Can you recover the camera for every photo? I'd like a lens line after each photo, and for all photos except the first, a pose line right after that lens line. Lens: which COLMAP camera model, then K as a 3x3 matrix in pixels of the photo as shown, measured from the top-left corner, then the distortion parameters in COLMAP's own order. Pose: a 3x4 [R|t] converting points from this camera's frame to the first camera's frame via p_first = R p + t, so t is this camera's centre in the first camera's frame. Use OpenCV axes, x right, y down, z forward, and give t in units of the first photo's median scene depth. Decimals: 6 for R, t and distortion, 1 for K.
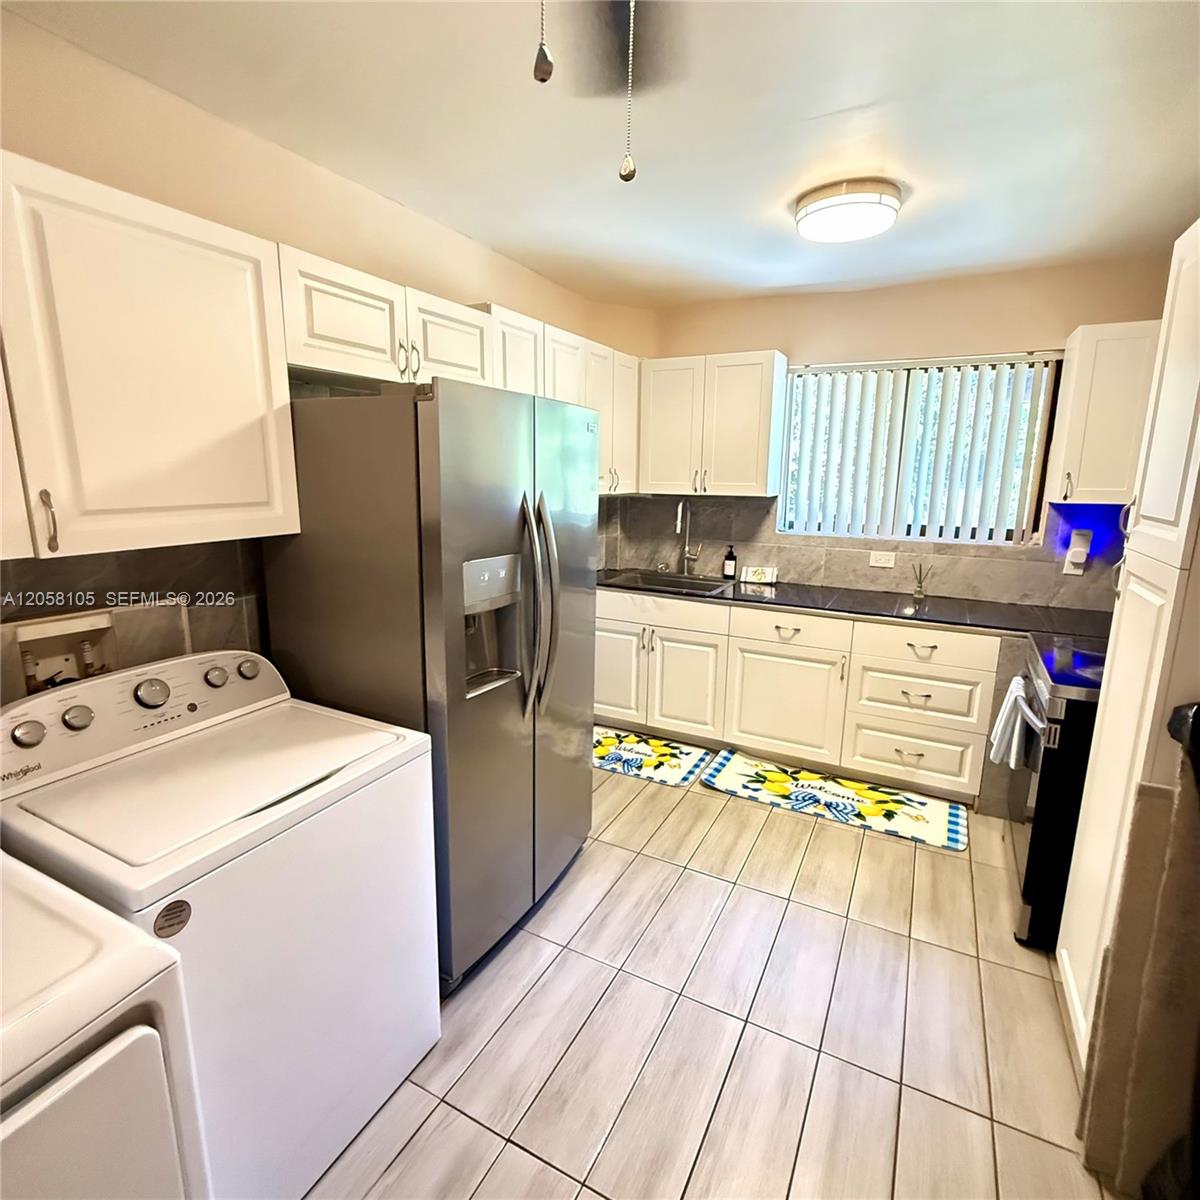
lens RADIAL K [[638.1, 0, 599.4], [0, 638.1, 597.9], [0, 0, 1]] dist [0.003285, -0.001625]
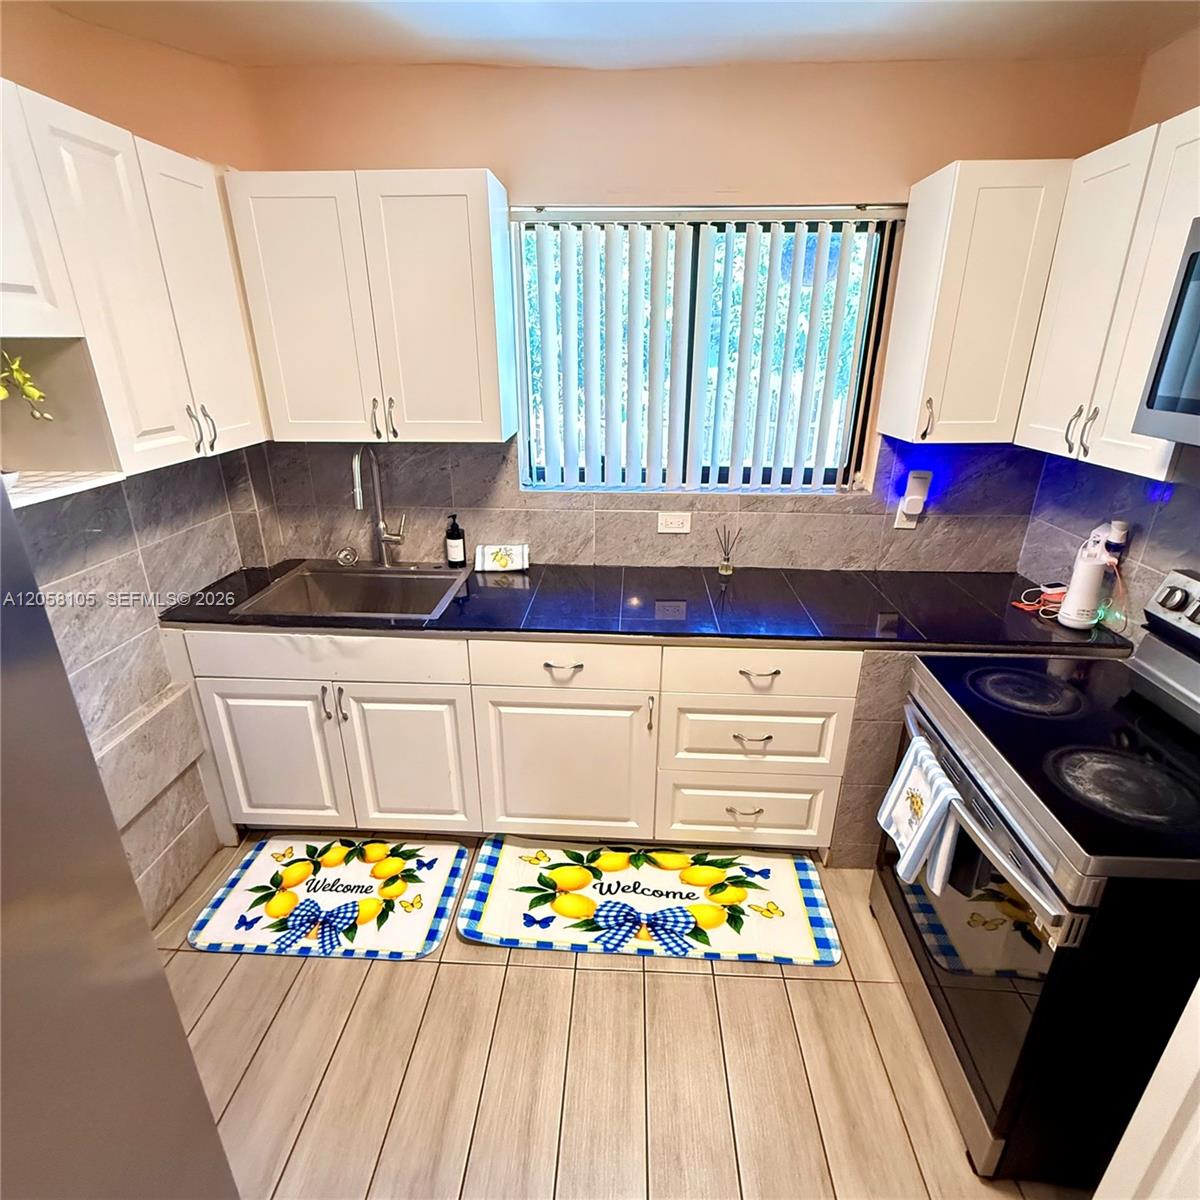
lens RADIAL K [[638.1, 0, 598.0], [0, 638.1, 597.4], [0, 0, 1]] dist [0.003285, -0.001625]
pose [[0.908732, -0.163462, 0.384040, 0.097006], [0.092271, 0.976032, 0.197099, -0.136005], [-0.407053, -0.143674, 0.902034, 0.433150]]
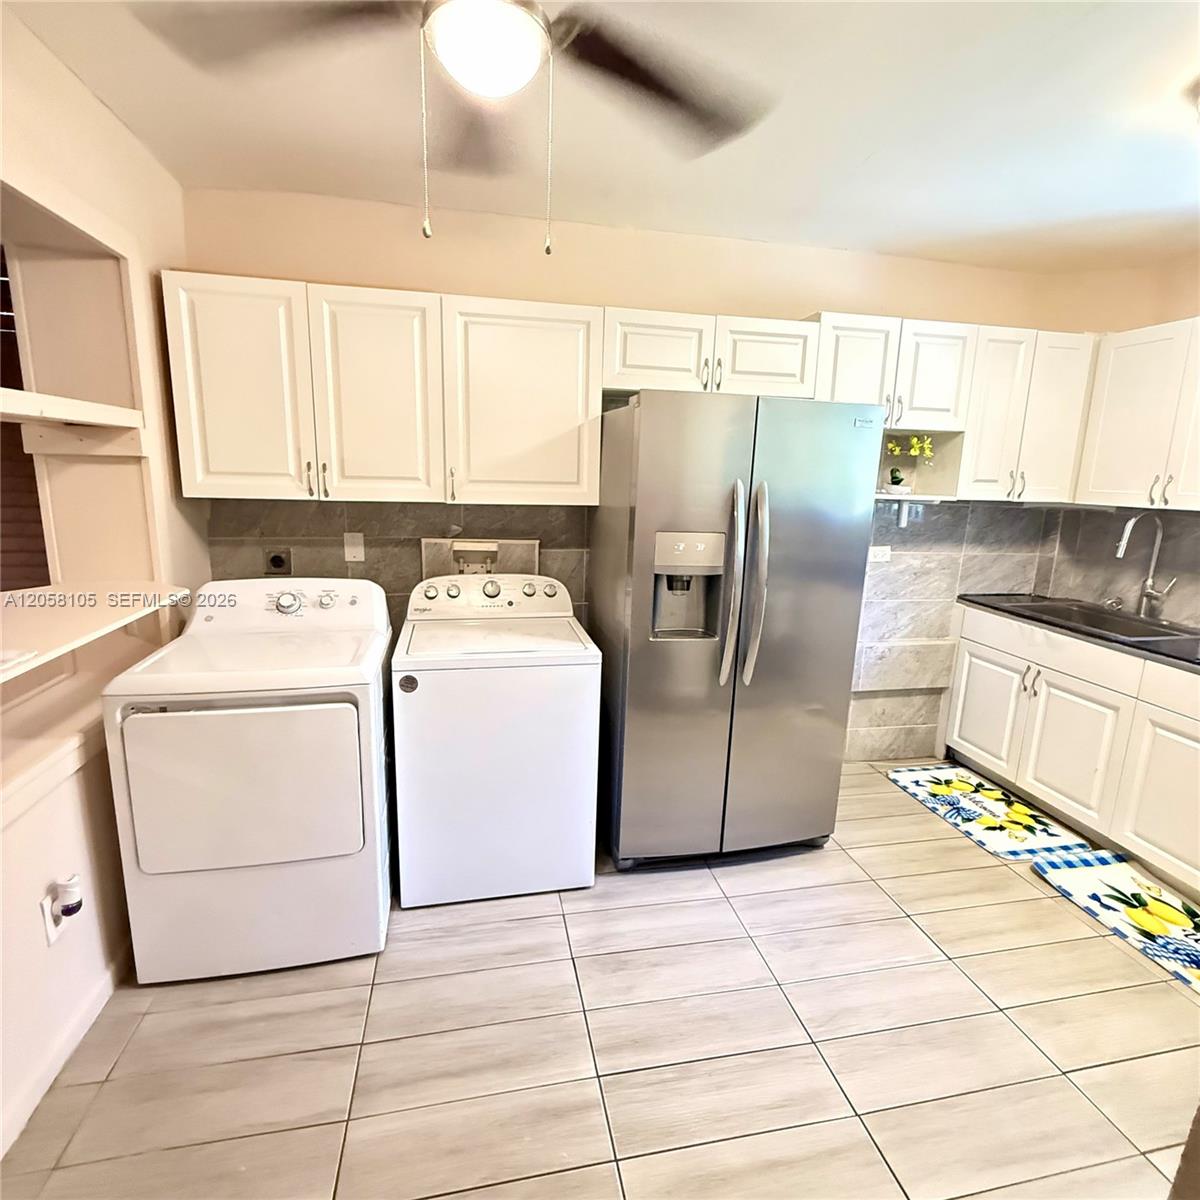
lens RADIAL K [[638.1, 0, 600.7], [0, 638.1, 597.4], [0, 0, 1]] dist [0.003285, -0.001625]
pose [[0.635477, 0.158397, -0.755698, 0.362510], [-0.174228, 0.982906, 0.059510, 0.008657], [0.752206, 0.093846, 0.652211, 0.048863]]
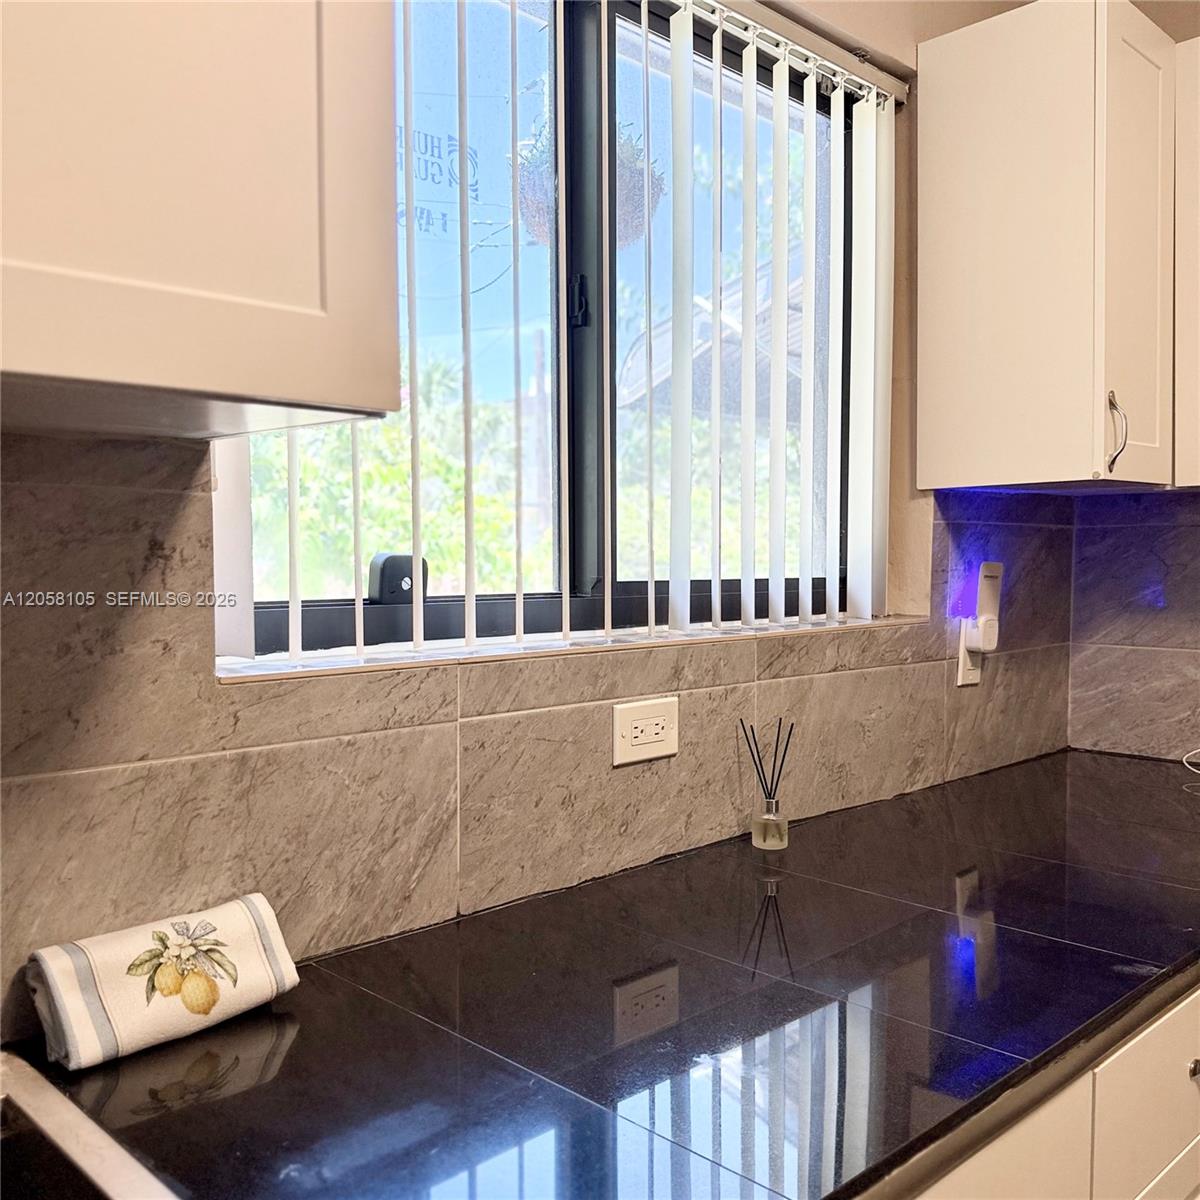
lens RADIAL K [[1134.9, 0, 602.8], [0, 1134.9, 596.7], [0, 0, 1]] dist [0.068513, 0.000000]
pose [[0.304286, -0.045676, 0.951485, 0.037922], [0.195673, 0.980547, -0.015505, -0.114830], [-0.932267, 0.190898, 0.307305, 0.951379]]
